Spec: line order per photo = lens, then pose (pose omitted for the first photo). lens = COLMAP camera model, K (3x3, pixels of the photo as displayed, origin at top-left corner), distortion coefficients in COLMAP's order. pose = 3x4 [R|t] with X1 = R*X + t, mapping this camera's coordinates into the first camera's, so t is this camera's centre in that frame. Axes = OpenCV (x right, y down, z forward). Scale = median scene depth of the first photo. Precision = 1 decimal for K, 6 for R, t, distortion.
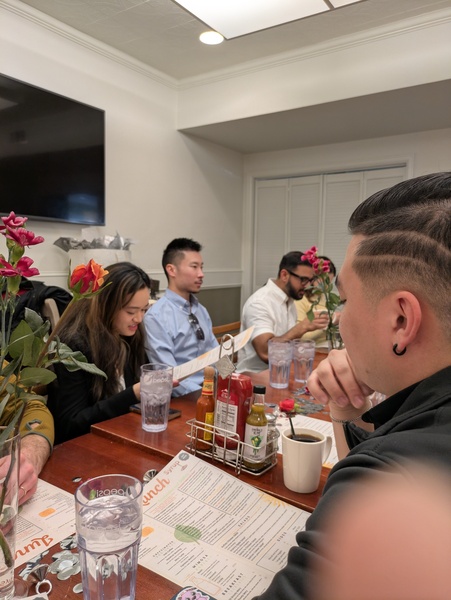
lens RADIAL K [[431.7, 0, 221.4], [0, 431.7, 295.5], [0, 0, 1]] dist [0.018174, -0.005786]
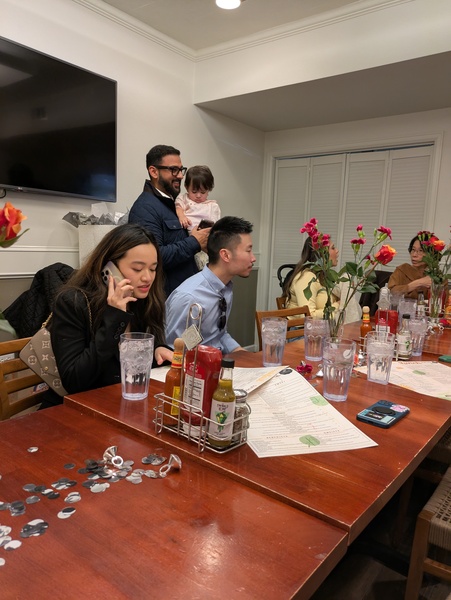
lens RADIAL K [[431.7, 0, 224.0], [0, 431.7, 302.5], [0, 0, 1]] dist [0.018174, -0.005786]
pose [[0.998437, 0.028634, -0.048003, 0.110470], [-0.026179, 0.998355, 0.051012, 0.037732], [0.049384, -0.049676, 0.997544, 0.077011]]
